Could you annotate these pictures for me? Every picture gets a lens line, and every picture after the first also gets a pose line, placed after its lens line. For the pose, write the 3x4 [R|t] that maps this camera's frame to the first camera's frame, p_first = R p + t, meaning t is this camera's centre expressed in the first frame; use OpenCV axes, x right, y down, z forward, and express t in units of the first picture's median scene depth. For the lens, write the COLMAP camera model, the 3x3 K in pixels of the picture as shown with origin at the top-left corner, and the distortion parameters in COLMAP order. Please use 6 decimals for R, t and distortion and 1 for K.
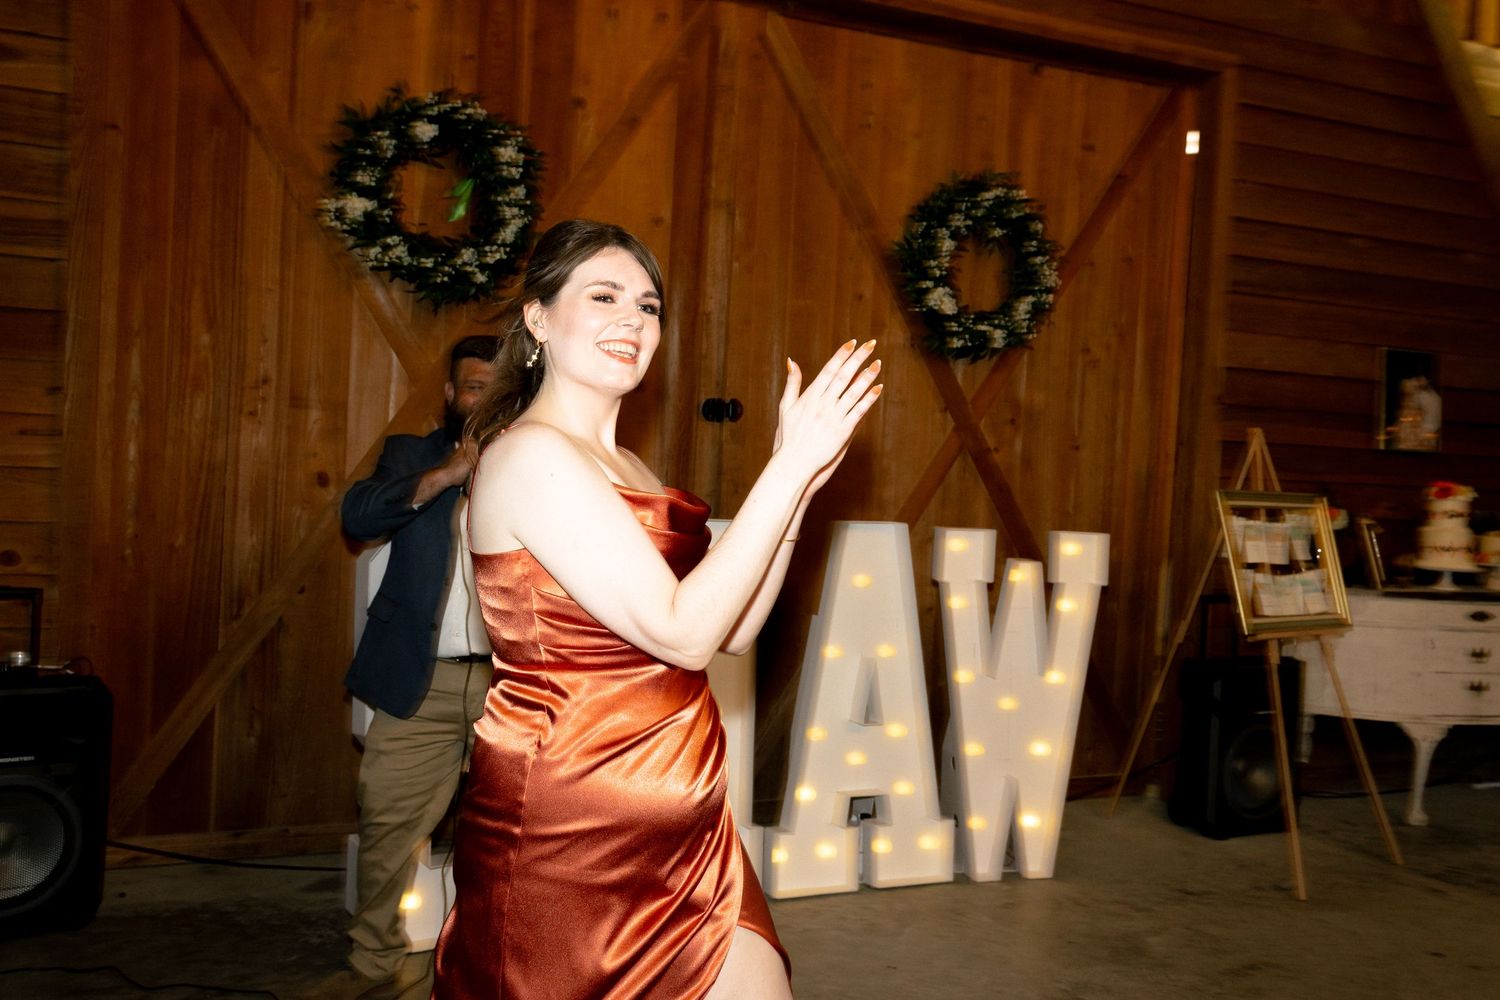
lens RADIAL K [[1402.7, 0, 750.0], [0, 1402.7, 500.0], [0, 0, 1]] dist [-0.004262, 0.015037]
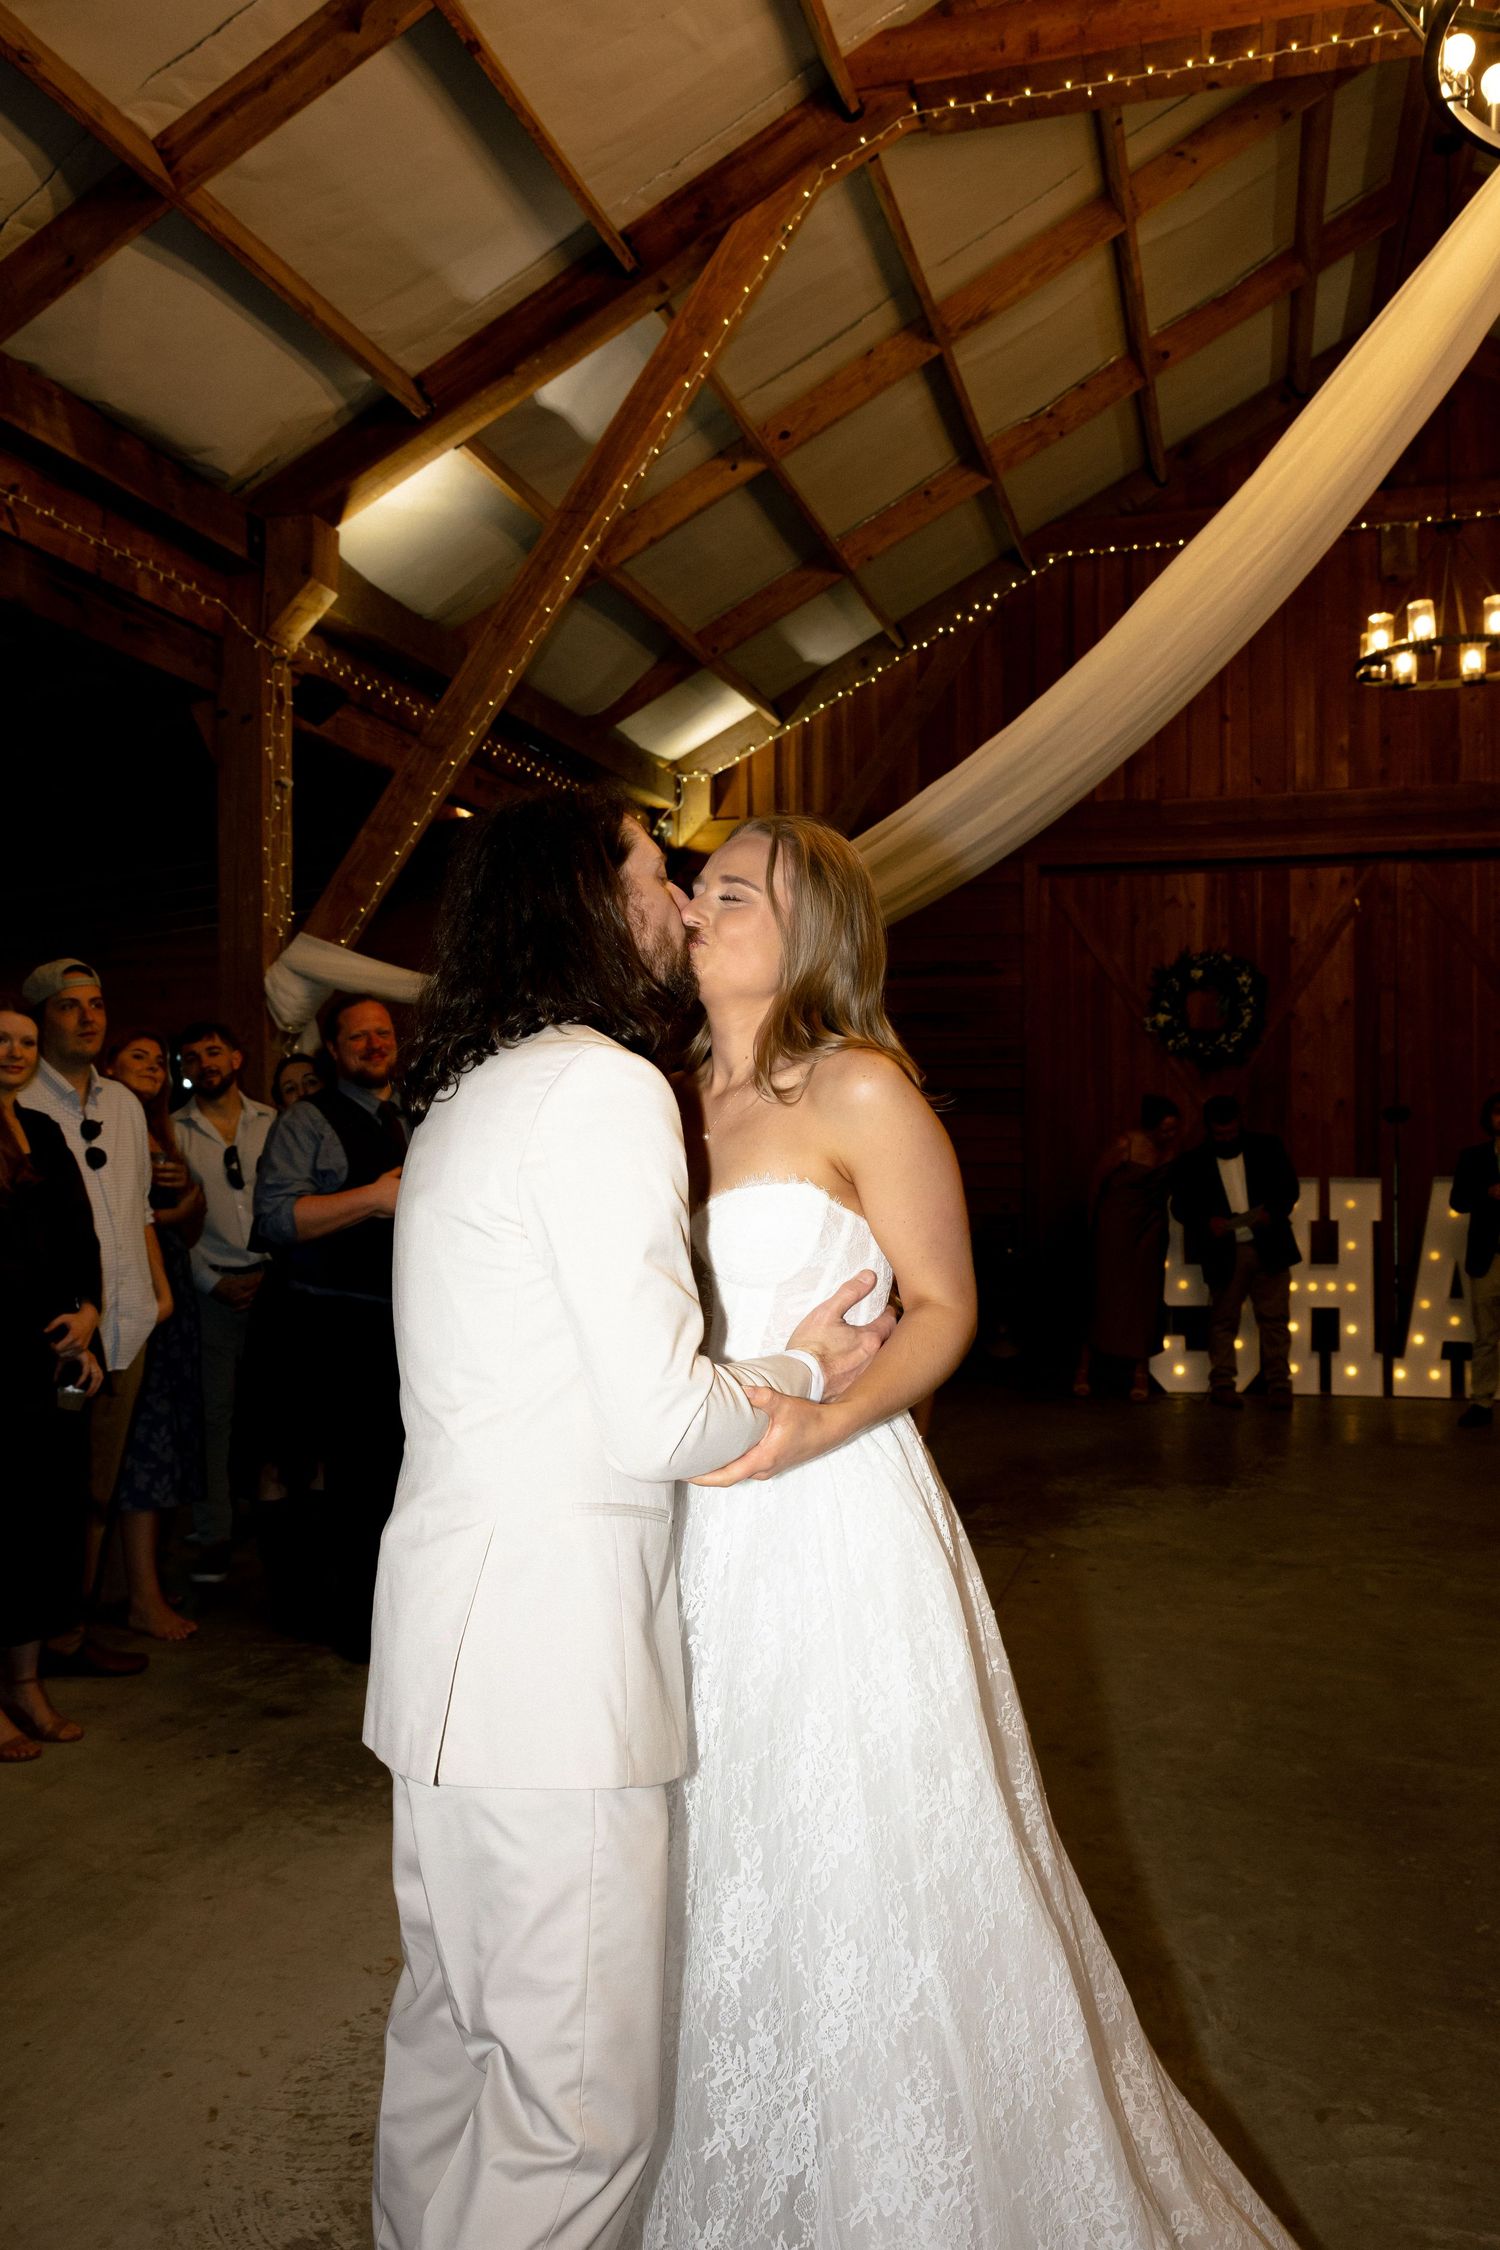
lens RADIAL K [[1797.2, 0, 750.0], [0, 1797.2, 1125.0], [0, 0, 1]] dist [0.002181, -0.003739]
pose [[0.762391, -0.052661, -0.644970, 0.810625], [0.019615, 0.998106, -0.058309, 0.060346], [0.646819, 0.031804, 0.761980, -1.143147]]
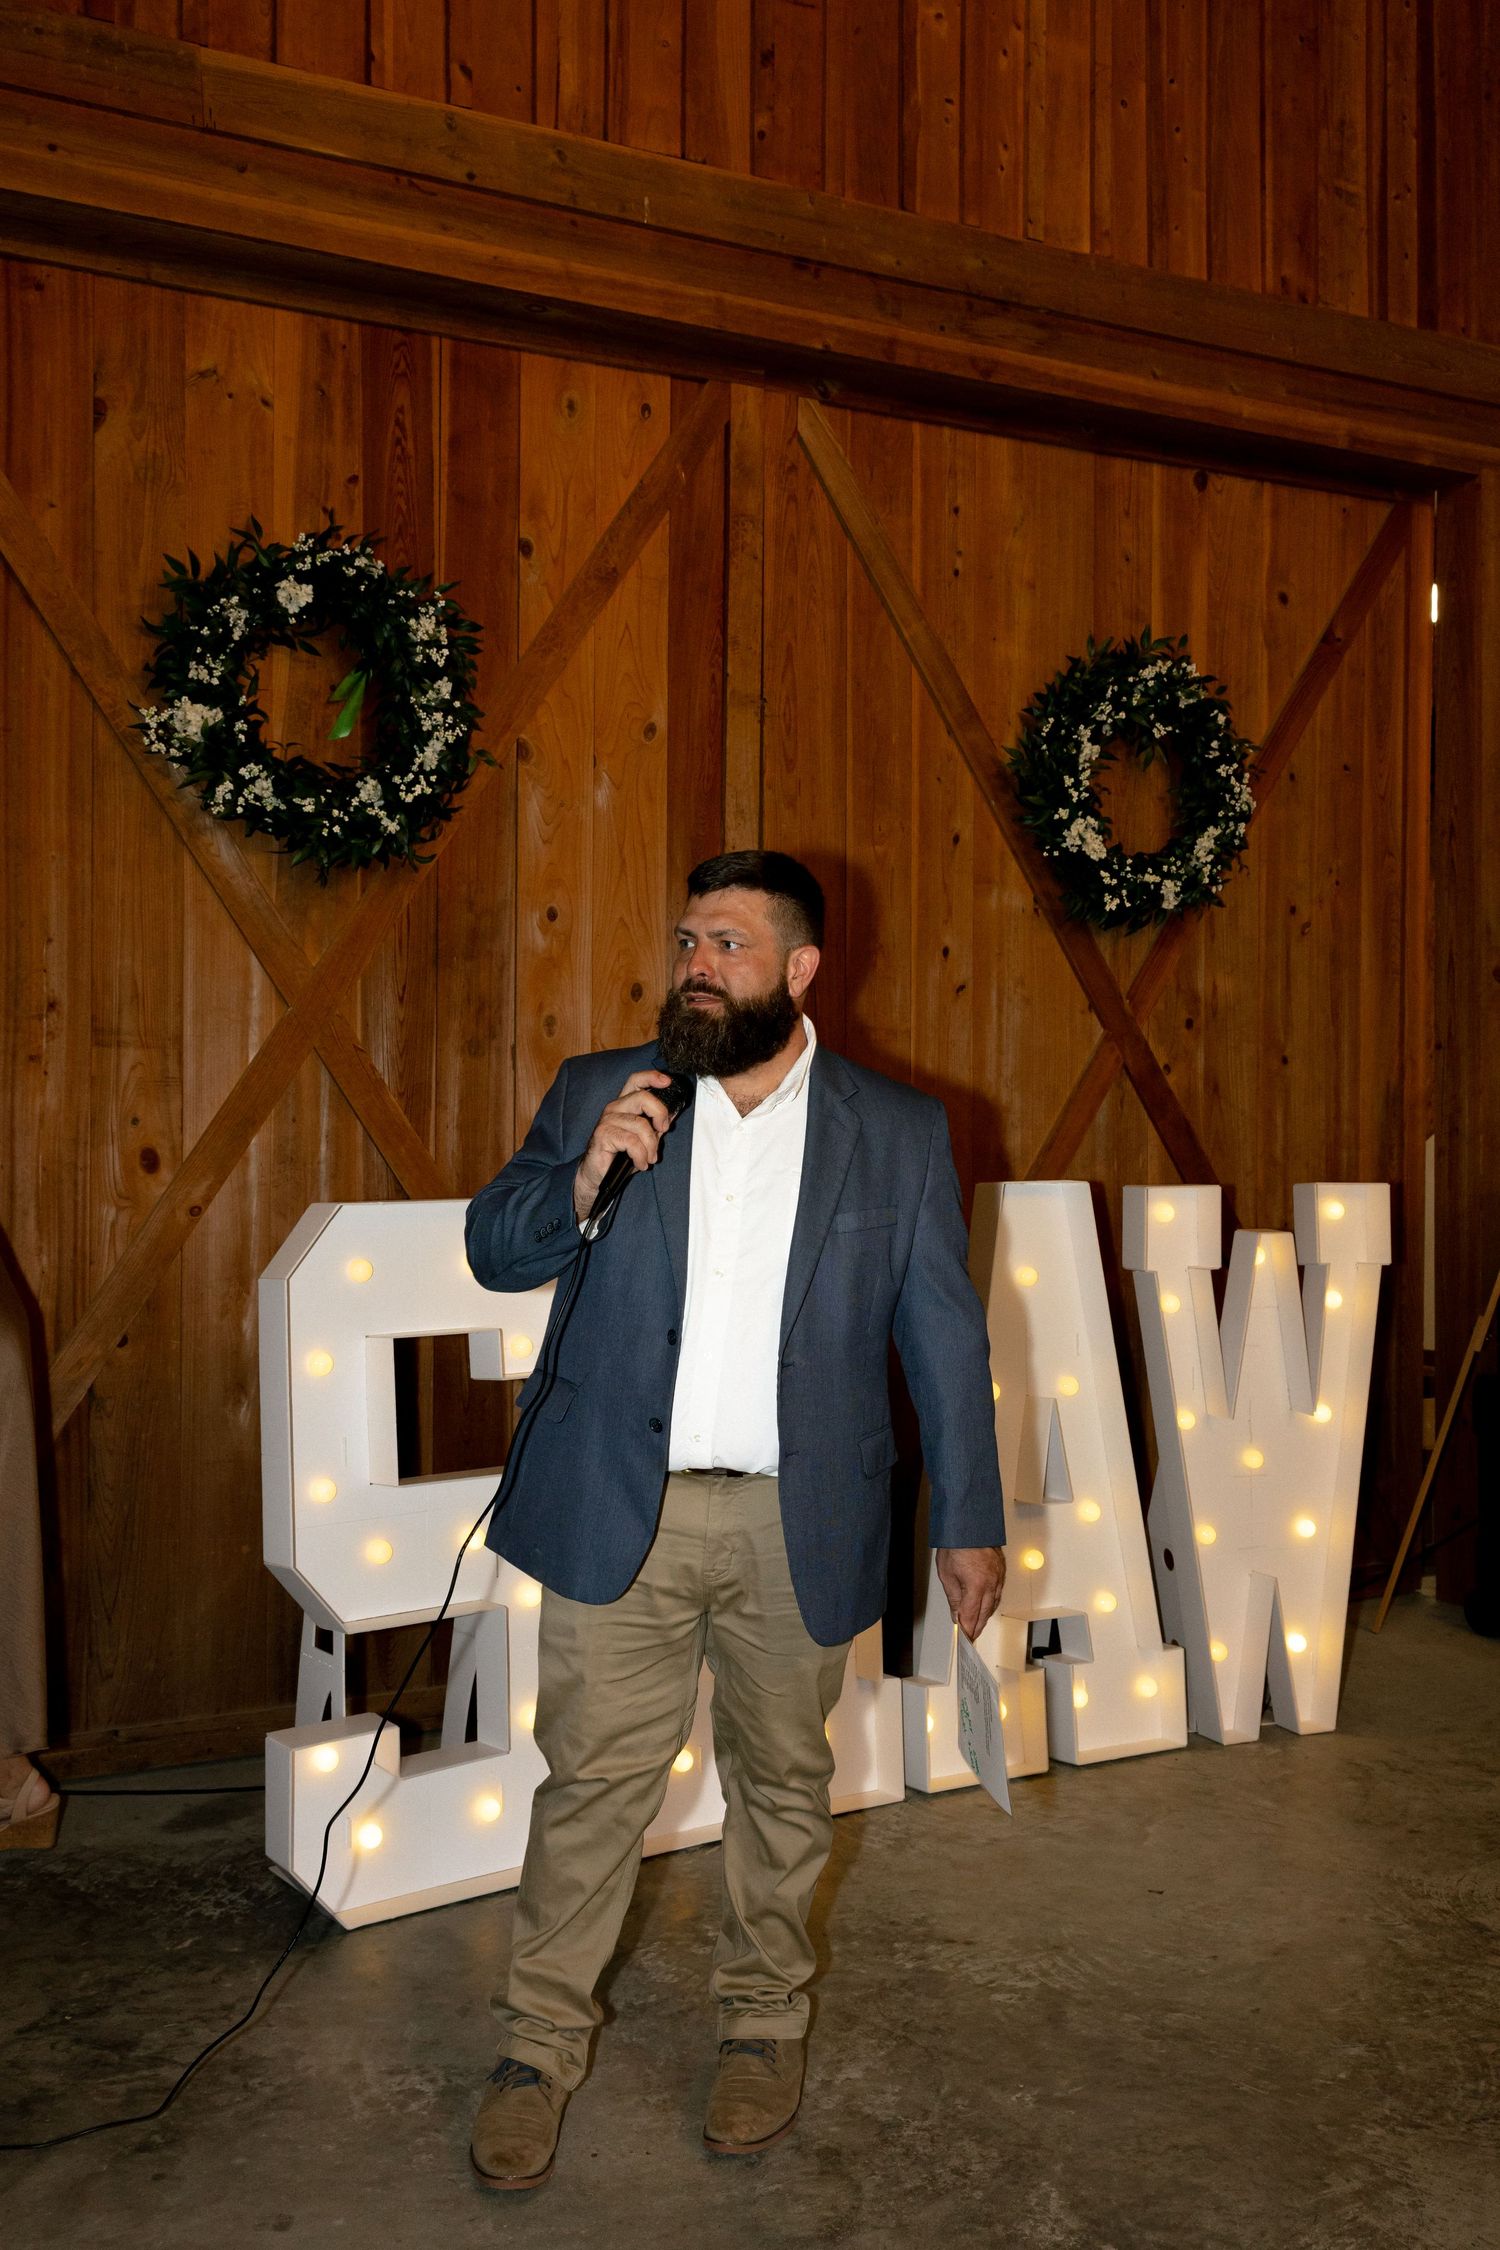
lens RADIAL K [[2104.1, 0, 717.3], [0, 2104.1, 1129.9], [0, 0, 1]] dist [-0.004262, 0.015037]
pose [[0.997478, -0.049606, 0.050772, -0.099355], [0.051026, 0.998331, -0.027062, 0.009983], [-0.049345, 0.029585, 0.998344, 0.057506]]
